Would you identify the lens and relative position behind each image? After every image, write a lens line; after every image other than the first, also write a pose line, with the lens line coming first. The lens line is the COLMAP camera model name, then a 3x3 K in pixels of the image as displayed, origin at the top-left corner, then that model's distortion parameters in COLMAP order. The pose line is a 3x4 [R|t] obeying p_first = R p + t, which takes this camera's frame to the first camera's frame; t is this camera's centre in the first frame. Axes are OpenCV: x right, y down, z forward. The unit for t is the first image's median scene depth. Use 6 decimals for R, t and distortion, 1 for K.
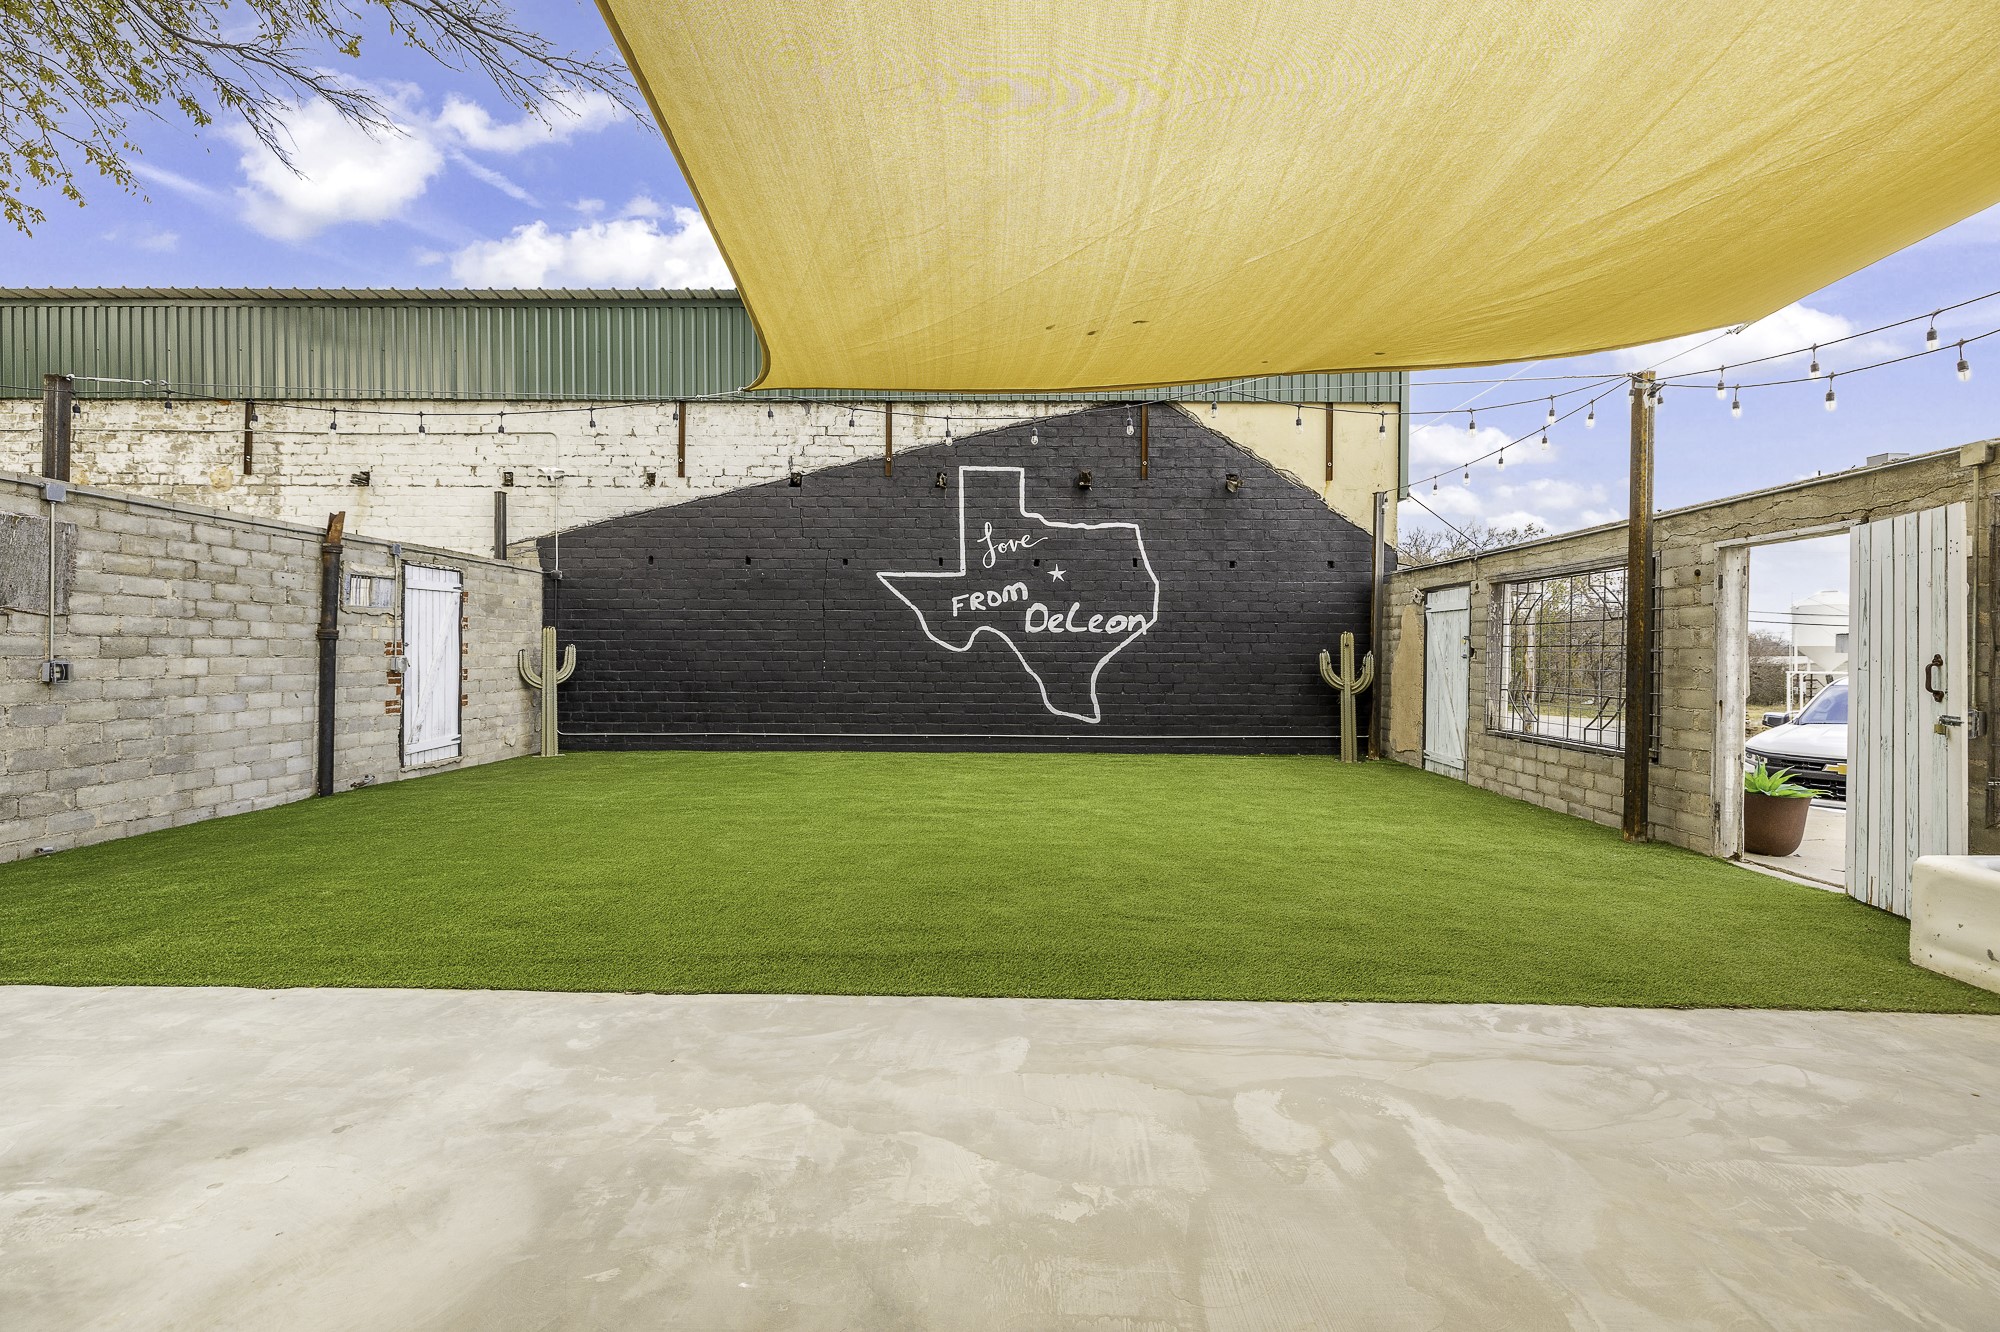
lens RADIAL K [[843.9, 0, 1001.7], [0, 843.9, 654.8], [0, 0, 1]] dist [0.000355, -0.000071]
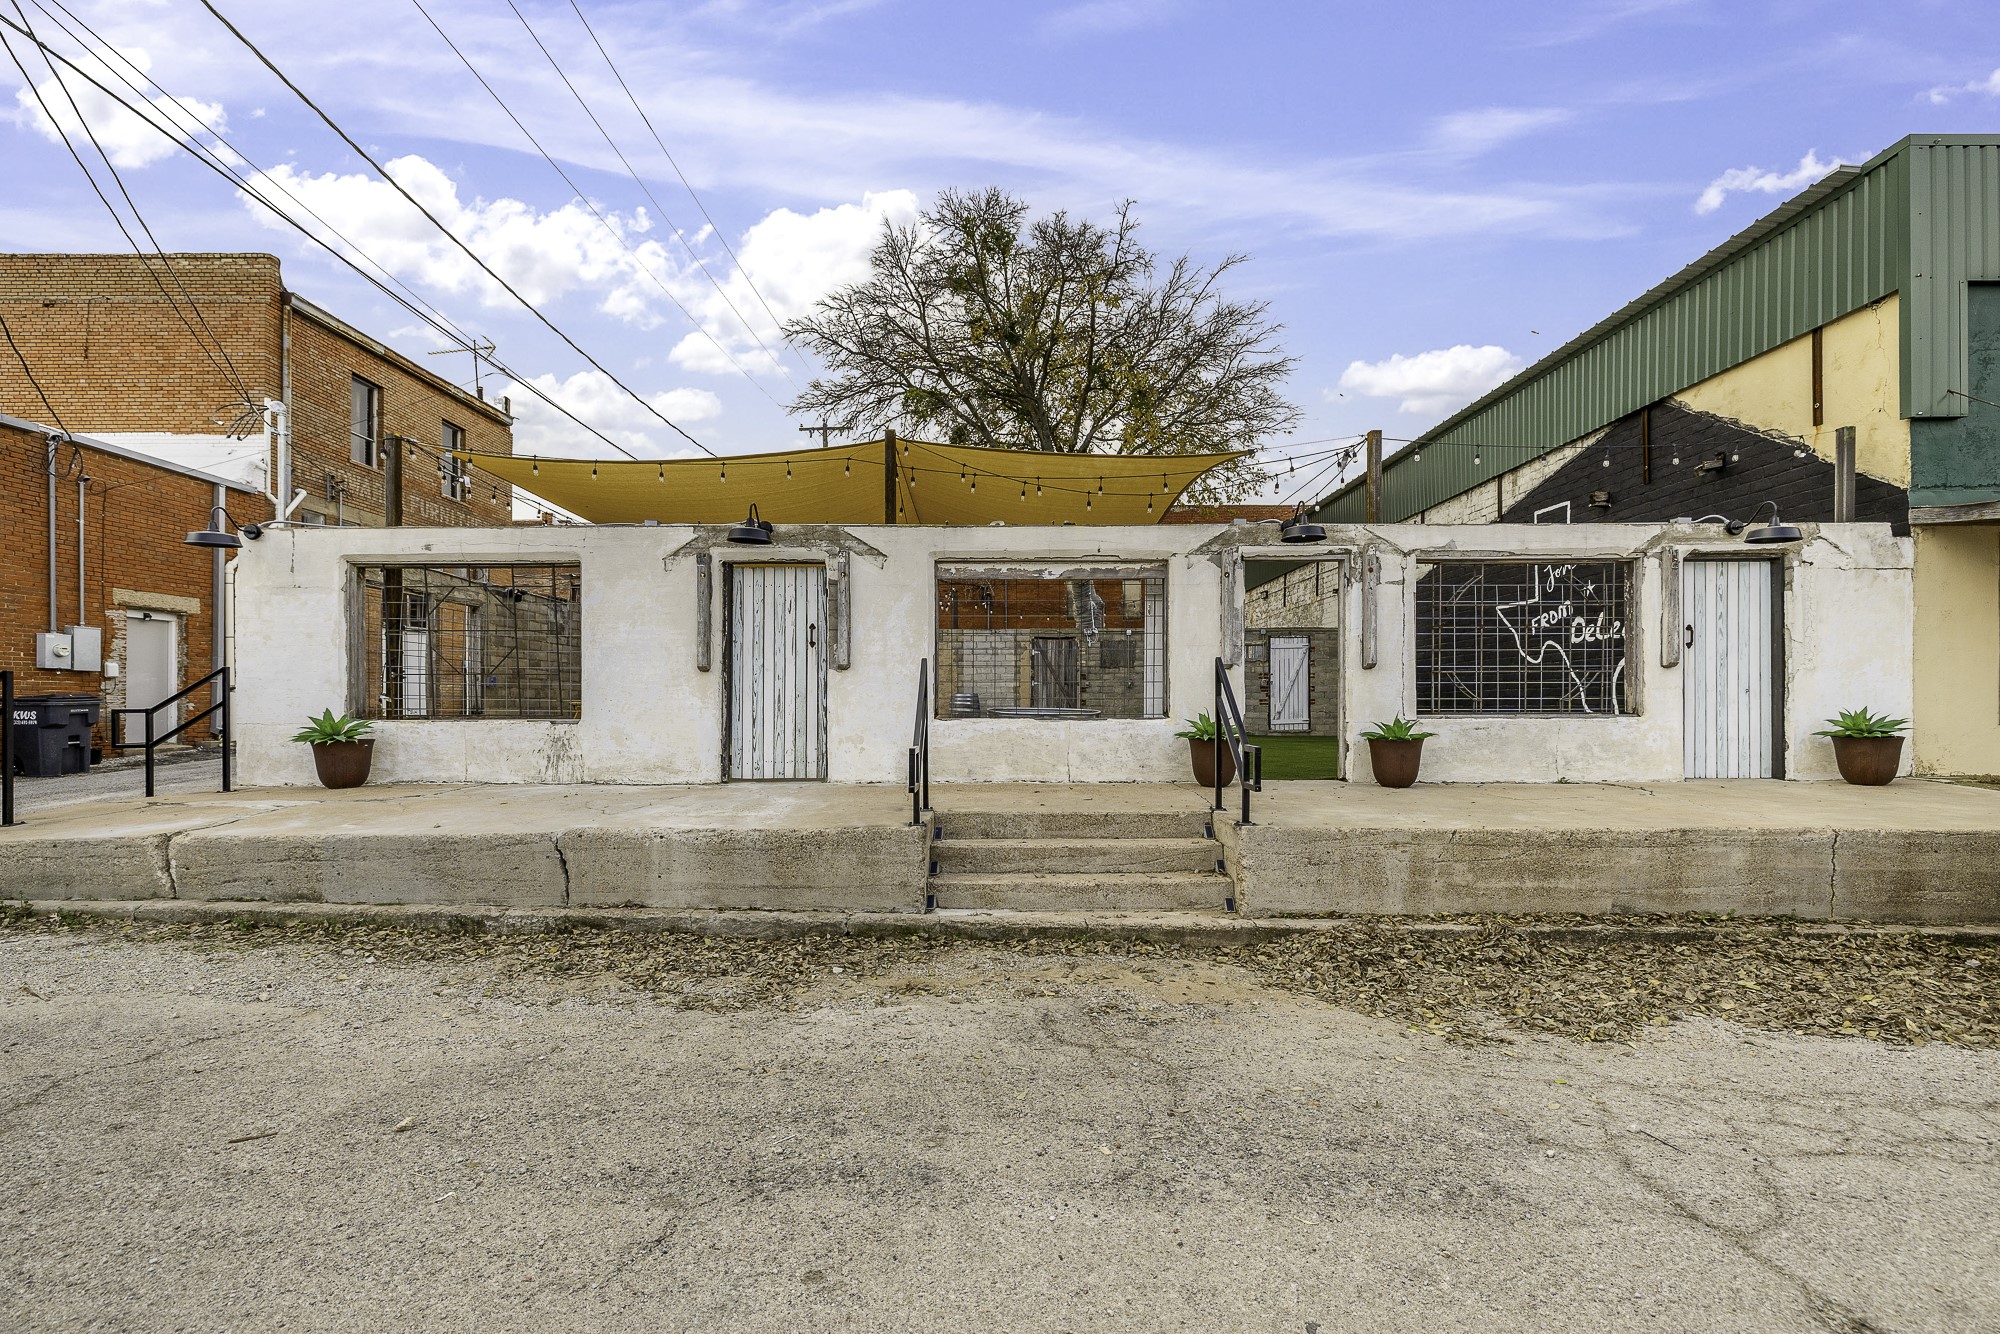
lens RADIAL K [[859.1, 0, 1004.8], [0, 859.1, 697.7], [0, 0, 1]] dist [0.001430, 0.000288]
pose [[0.019024, -0.015034, -0.999706, 1.183348], [0.001758, 0.999886, -0.015004, 0.063721], [0.999817, -0.001472, 0.019049, 0.207413]]
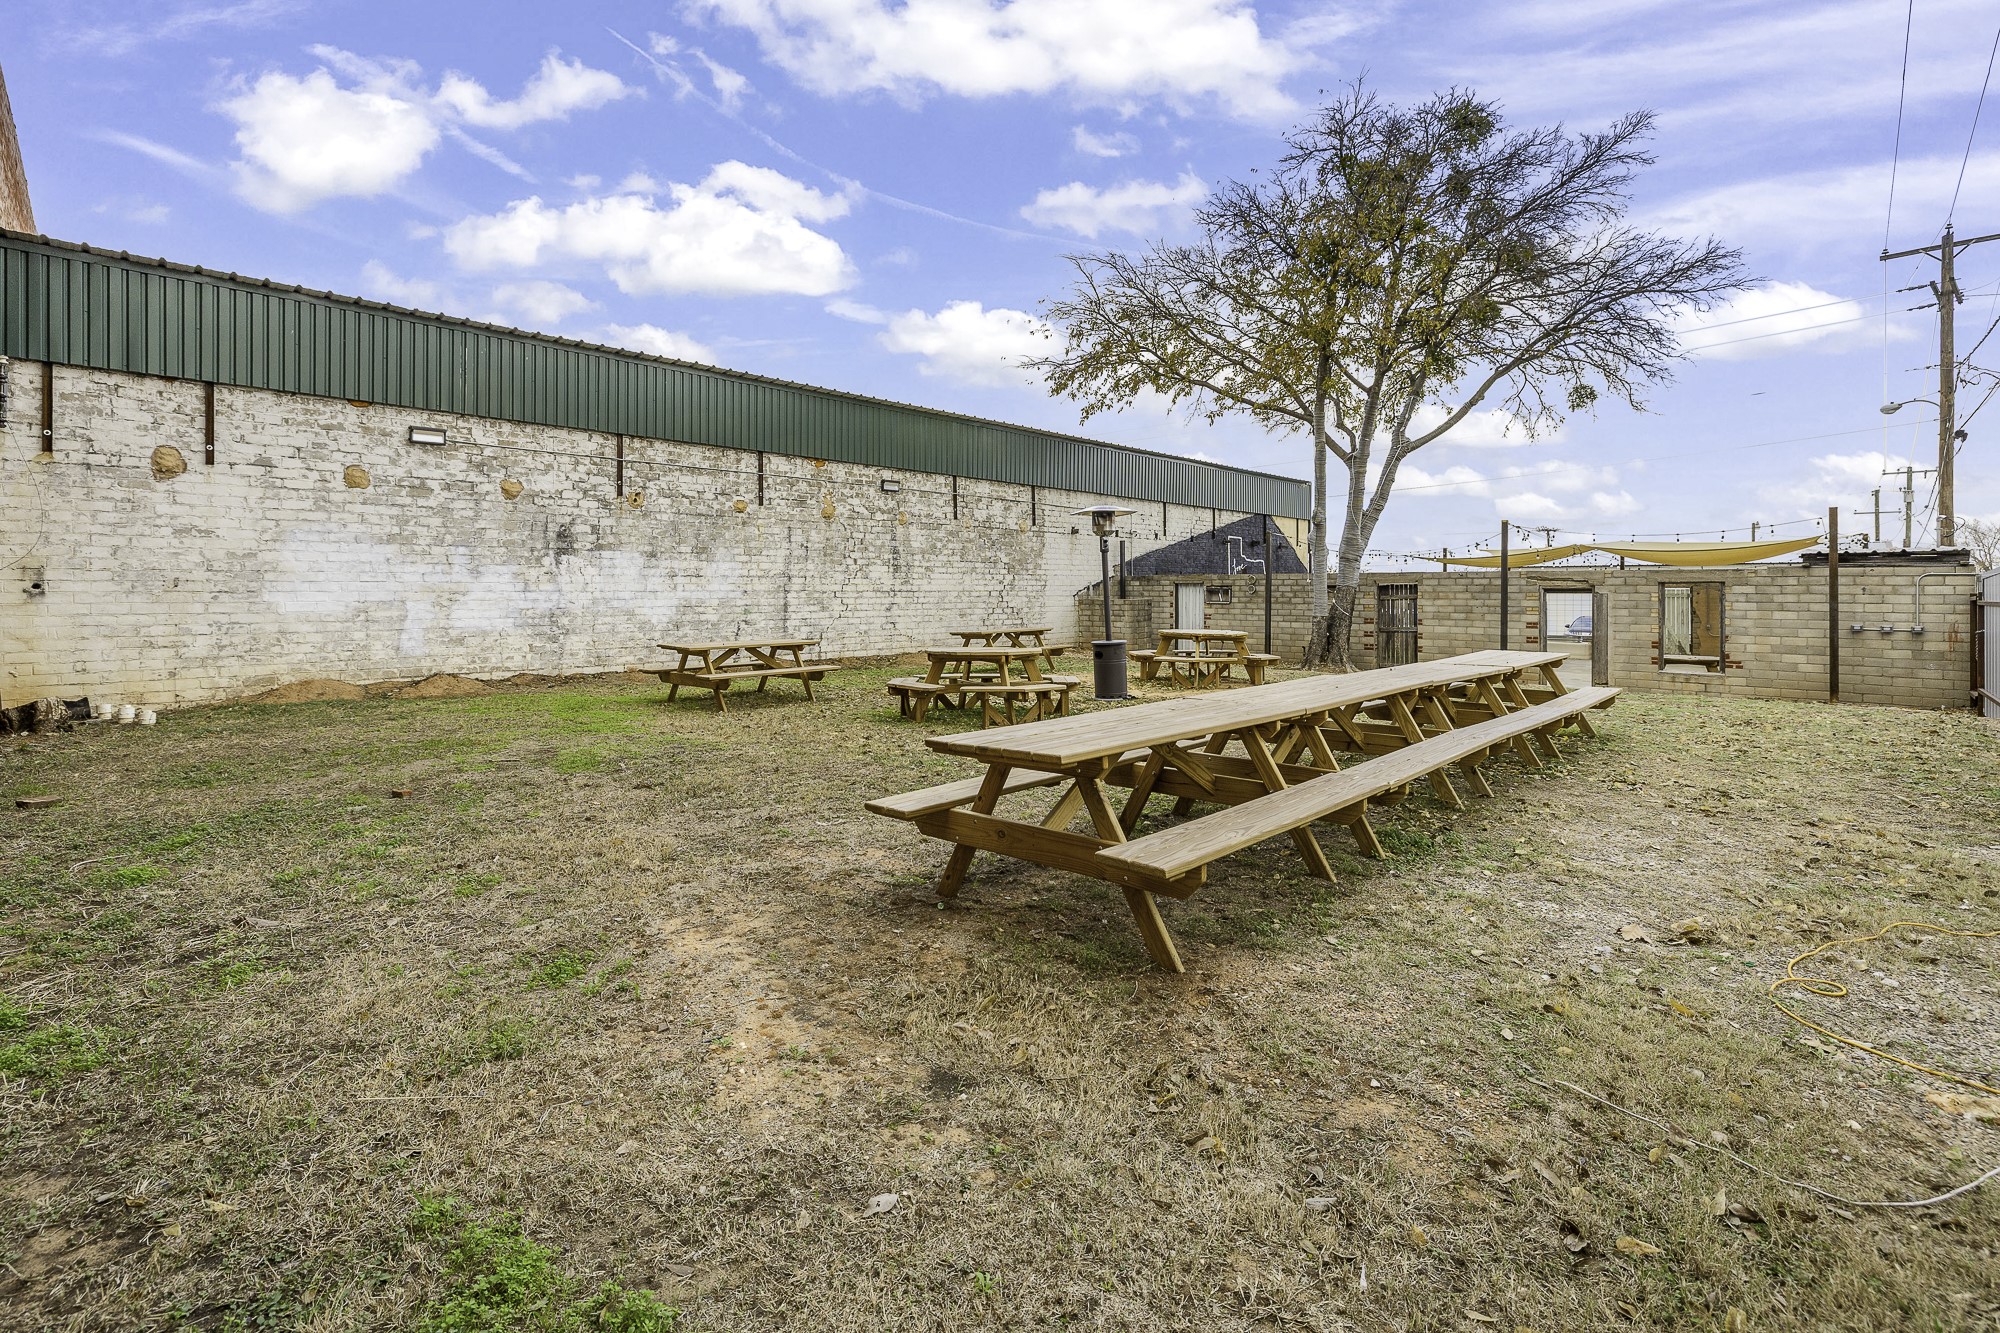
lens RADIAL K [[883.7, 0, 1006.4], [0, 883.7, 589.3], [0, 0, 1]] dist [0.000447, 0.000184]
pose [[0.685496, -0.008137, 0.728031, -2.404496], [0.006801, 0.999965, 0.004772, -0.082502], [-0.728044, 0.001679, 0.685528, -0.309390]]
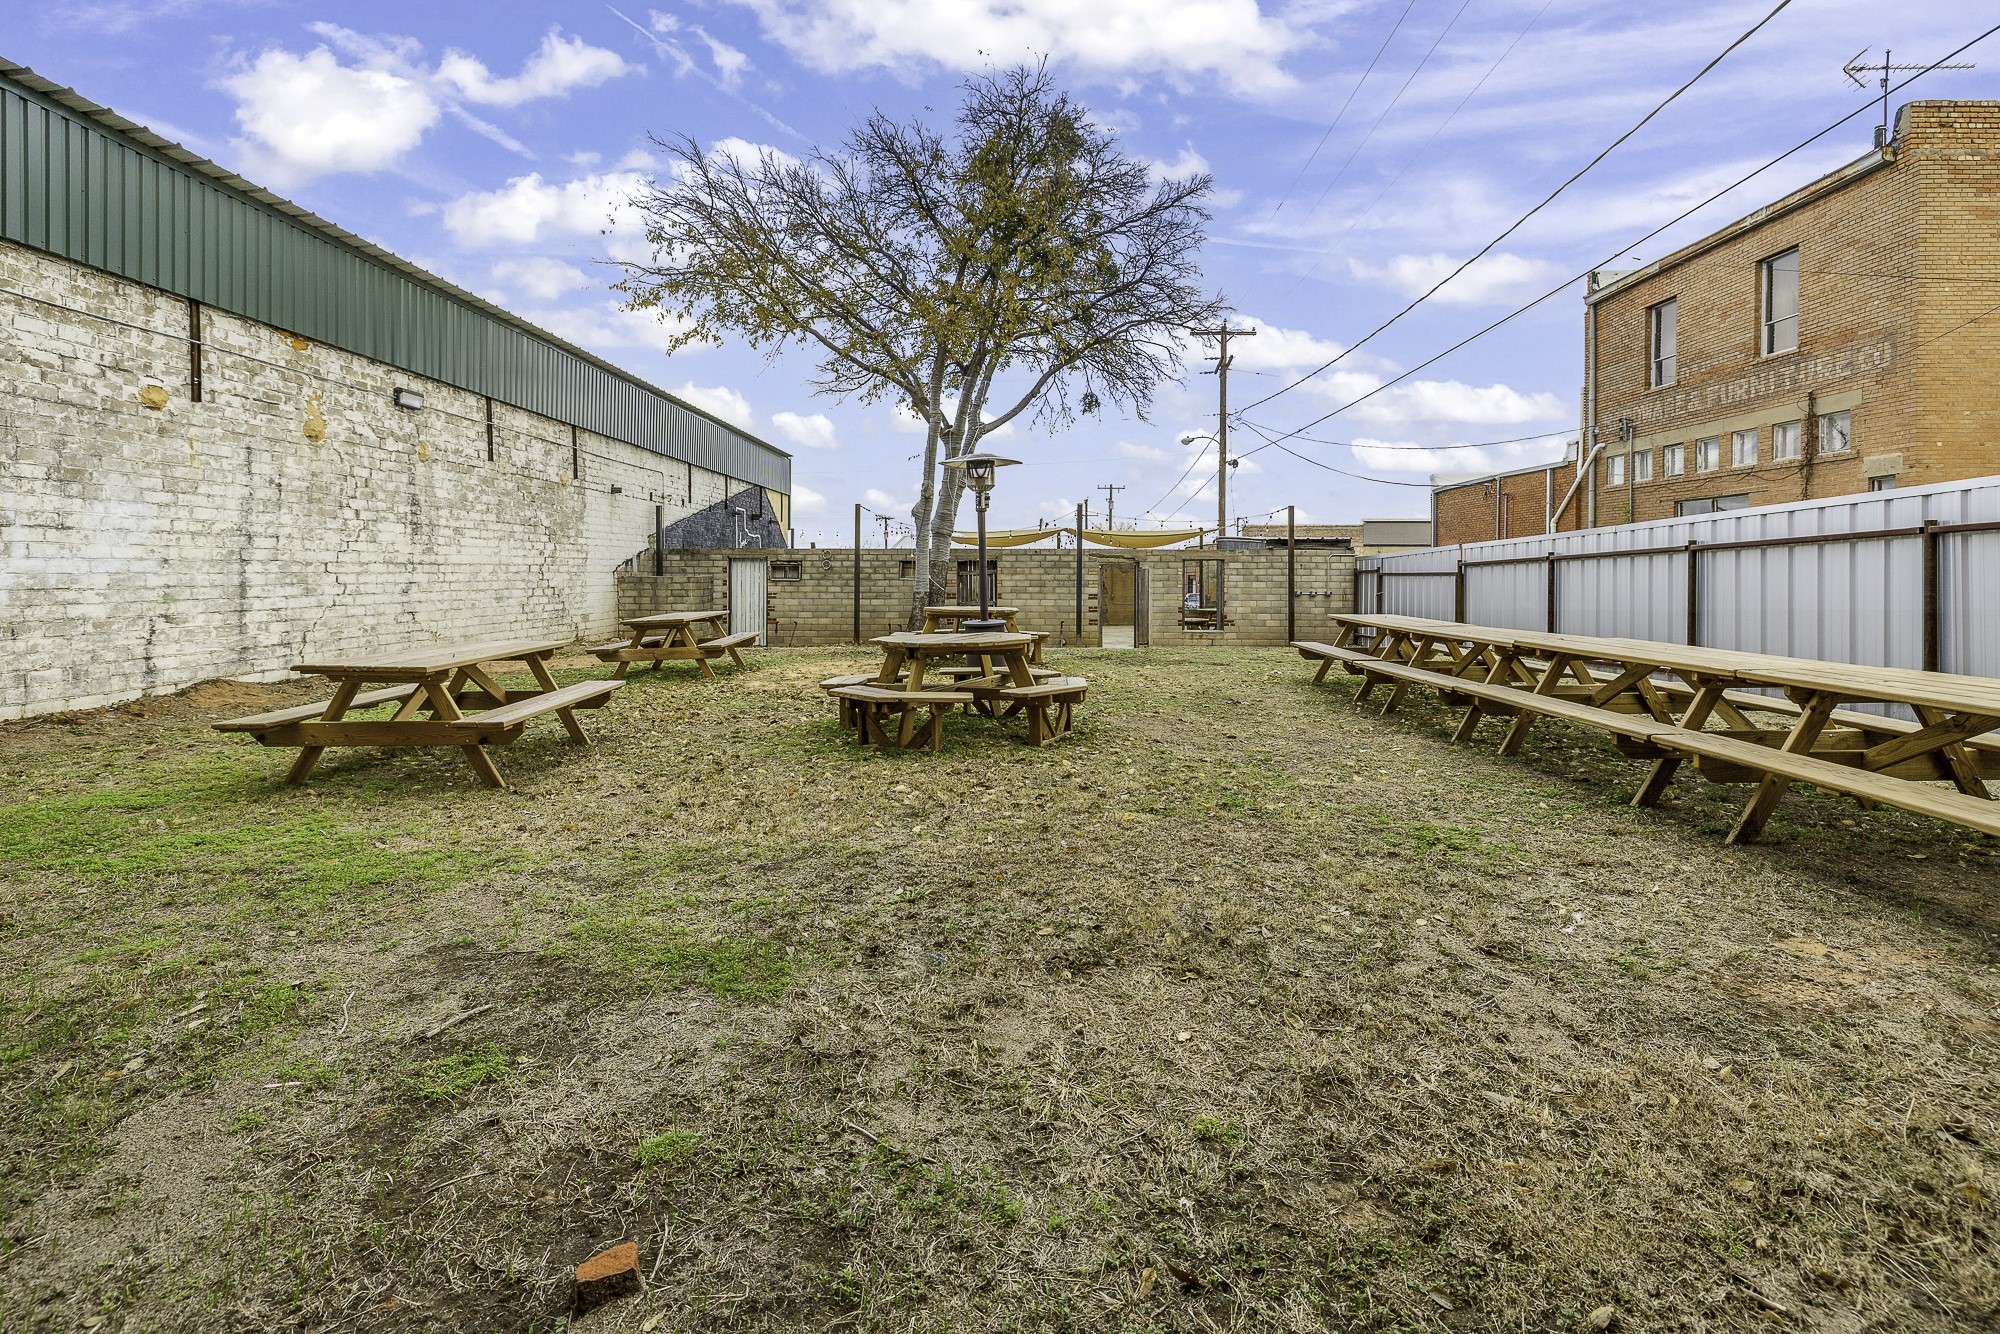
lens RADIAL K [[873.9, 0, 1003.8], [0, 873.9, 578.4], [0, 0, 1]] dist [-0.000040, -0.000146]
pose [[0.002325, -0.016686, 0.999858, -2.399017], [0.000532, 0.999861, 0.016685, -0.071284], [-0.999997, 0.000493, 0.002333, 0.280194]]
